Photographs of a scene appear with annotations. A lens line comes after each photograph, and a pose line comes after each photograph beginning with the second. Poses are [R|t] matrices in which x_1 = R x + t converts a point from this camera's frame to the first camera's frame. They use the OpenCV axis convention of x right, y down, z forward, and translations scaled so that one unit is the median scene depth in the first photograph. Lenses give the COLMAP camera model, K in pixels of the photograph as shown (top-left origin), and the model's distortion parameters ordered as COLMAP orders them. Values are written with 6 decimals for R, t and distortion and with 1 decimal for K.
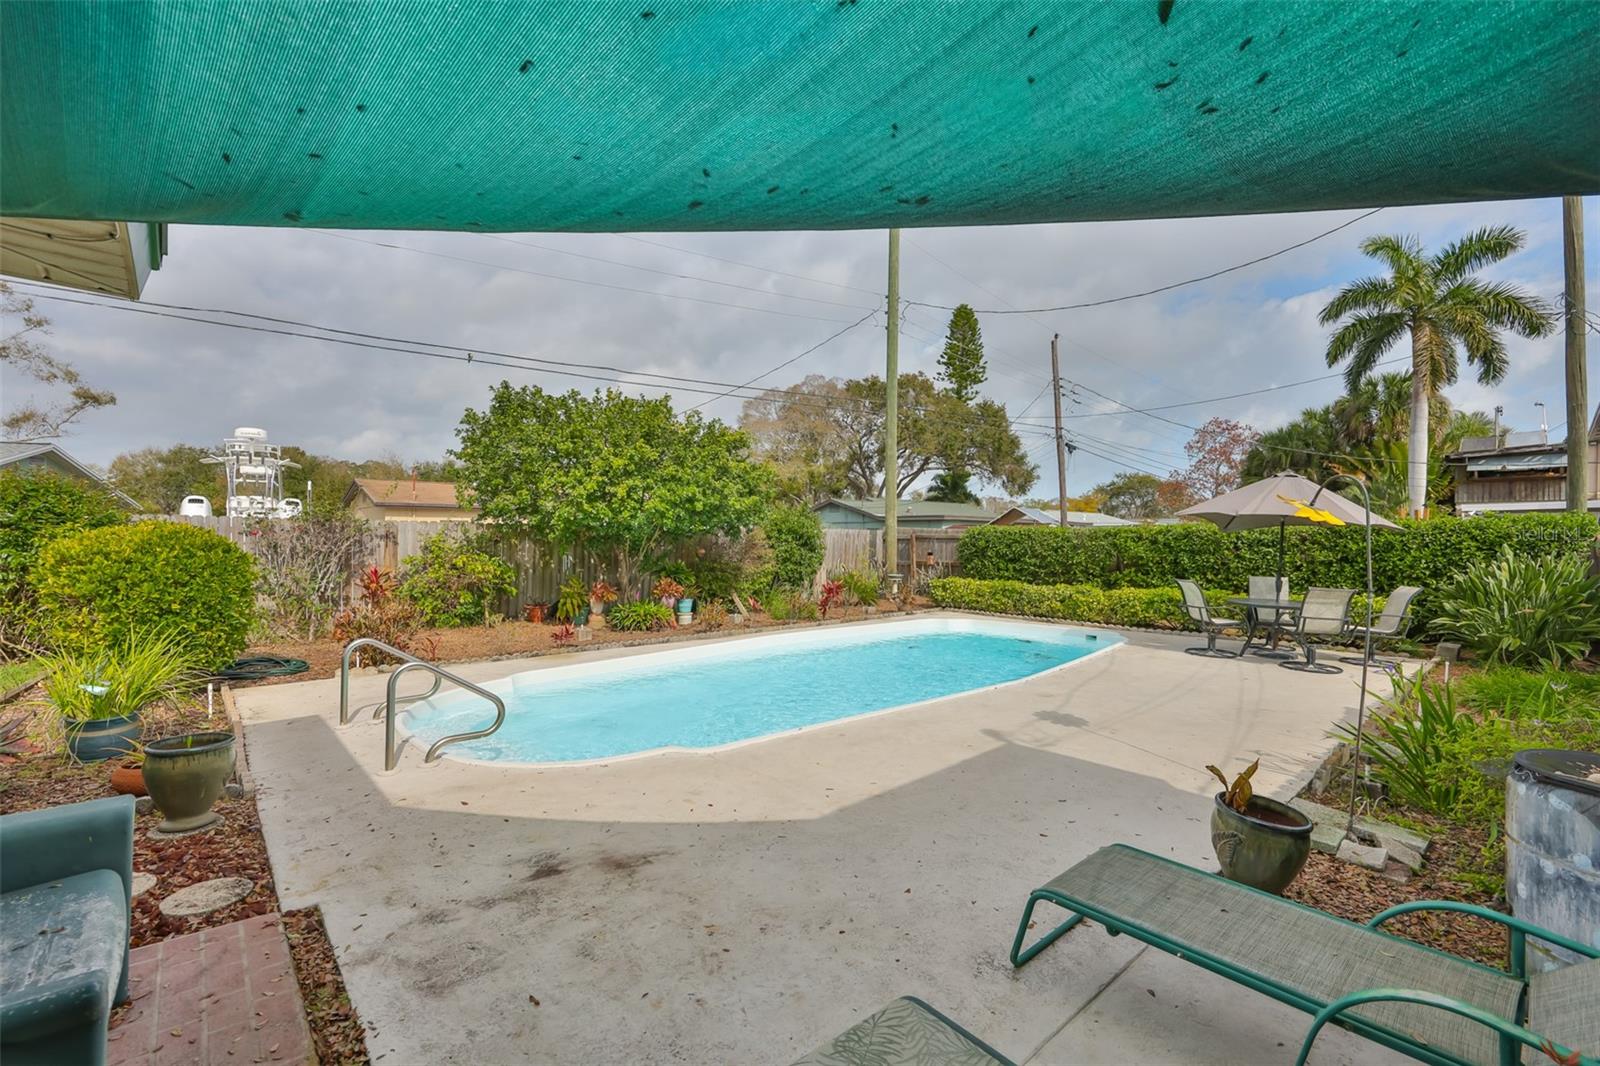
lens RADIAL K [[689.4, 0, 791.8], [0, 689.4, 529.1], [0, 0, 1]] dist [-0.001394, 0.000177]
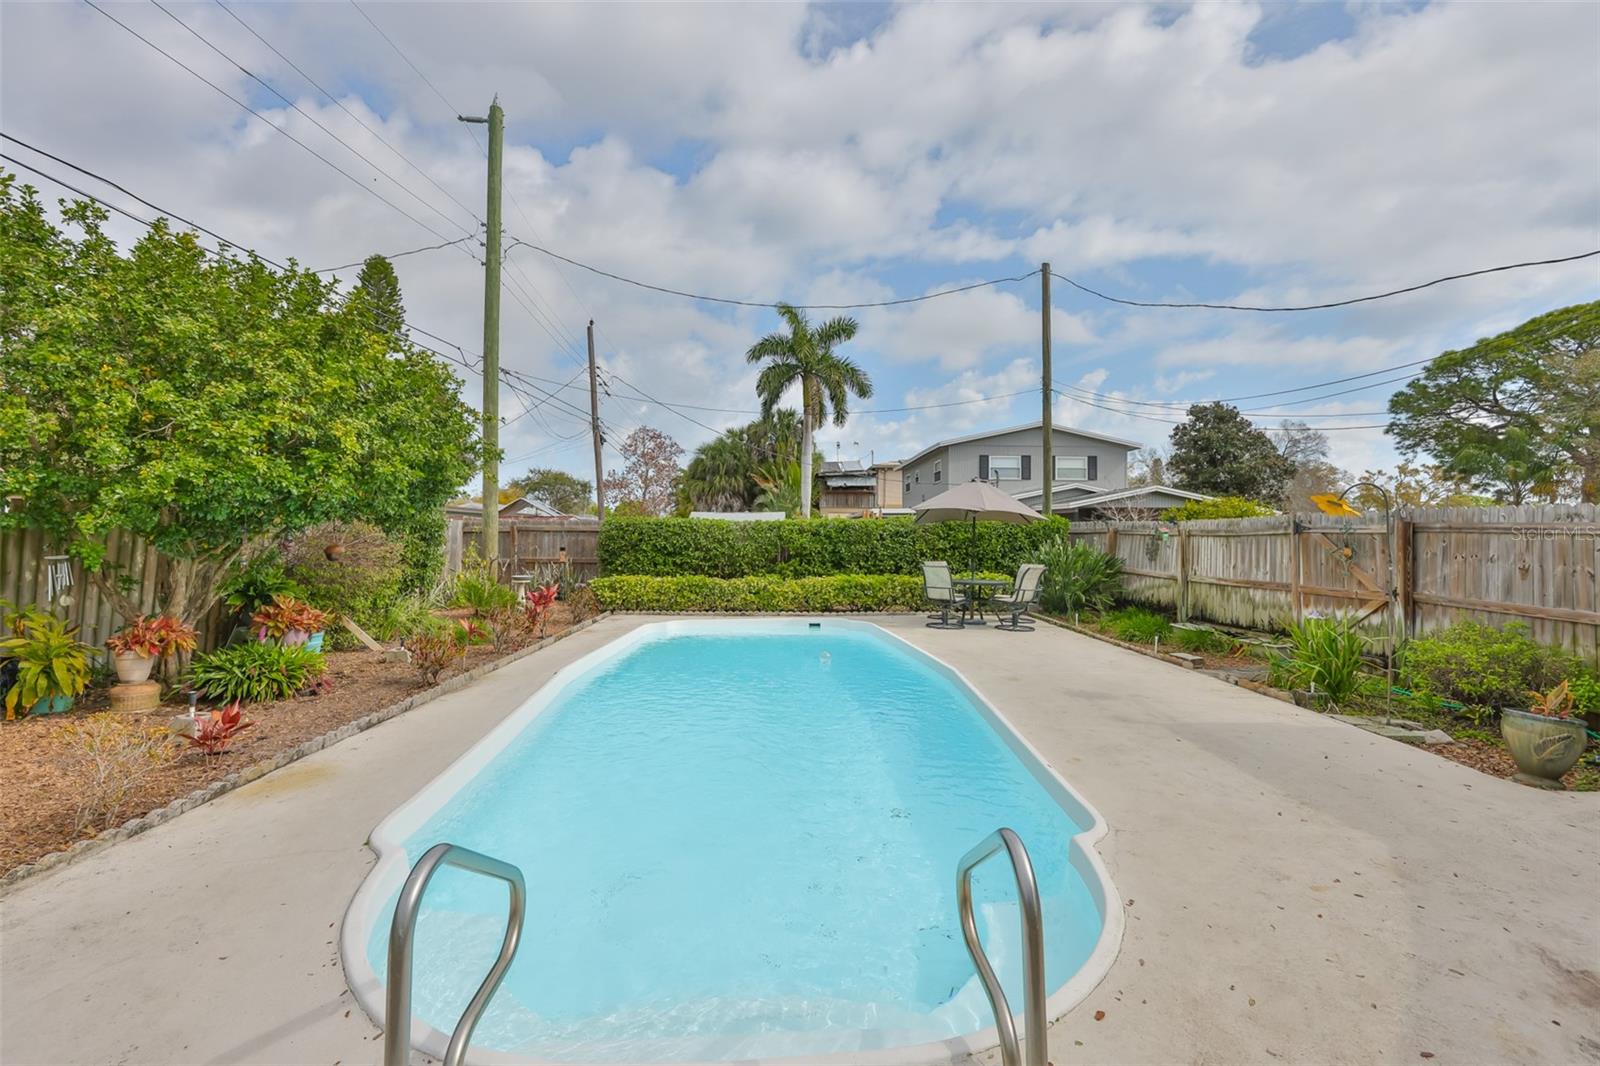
lens RADIAL K [[689.4, 0, 791.8], [0, 689.4, 529.1], [0, 0, 1]] dist [-0.001394, 0.000177]
pose [[0.637262, 0.004734, 0.770633, -0.169003], [-0.010086, 0.999947, 0.002198, 0.004277], [-0.770581, -0.009173, 0.637276, 0.156337]]
